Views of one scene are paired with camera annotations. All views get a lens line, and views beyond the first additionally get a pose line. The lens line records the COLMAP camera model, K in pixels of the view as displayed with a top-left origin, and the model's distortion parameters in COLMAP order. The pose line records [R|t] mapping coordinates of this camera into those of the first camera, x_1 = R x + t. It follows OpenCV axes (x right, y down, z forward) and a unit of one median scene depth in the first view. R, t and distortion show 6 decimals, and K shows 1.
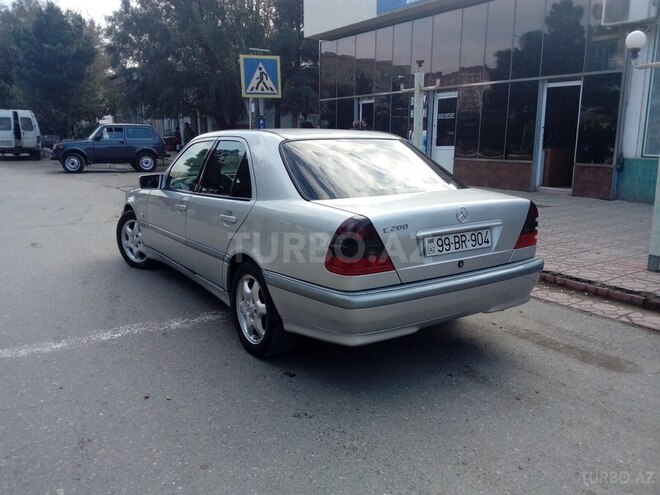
lens RADIAL K [[539.9, 0, 338.6], [0, 539.9, 244.9], [0, 0, 1]] dist [0.106732, -0.198727]
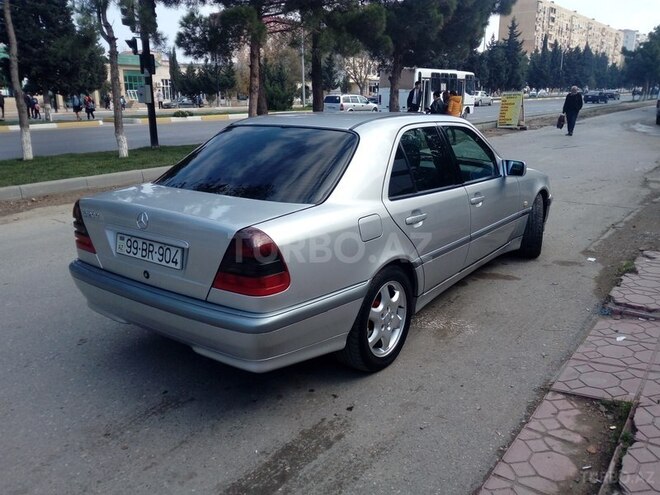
lens RADIAL K [[539.9, 0, 338.6], [0, 539.9, 244.9], [0, 0, 1]] dist [0.106732, -0.198727]
pose [[0.338022, 0.248278, -0.907799, 0.893989], [-0.185242, 0.963258, 0.194471, -0.193355], [0.922728, 0.102427, 0.371594, 0.746873]]
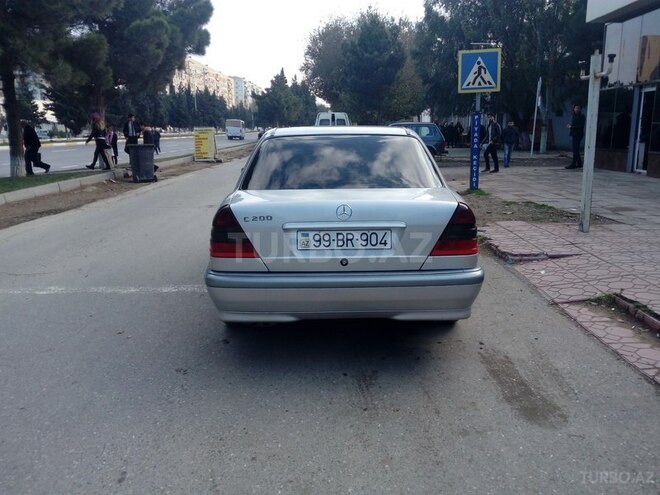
lens RADIAL K [[539.9, 0, 338.6], [0, 539.9, 244.9], [0, 0, 1]] dist [0.106732, -0.198727]
pose [[0.831969, 0.103466, -0.545090, 0.585626], [-0.100157, 0.994325, 0.035868, -0.023613], [0.545707, 0.024753, 0.837610, 0.135754]]
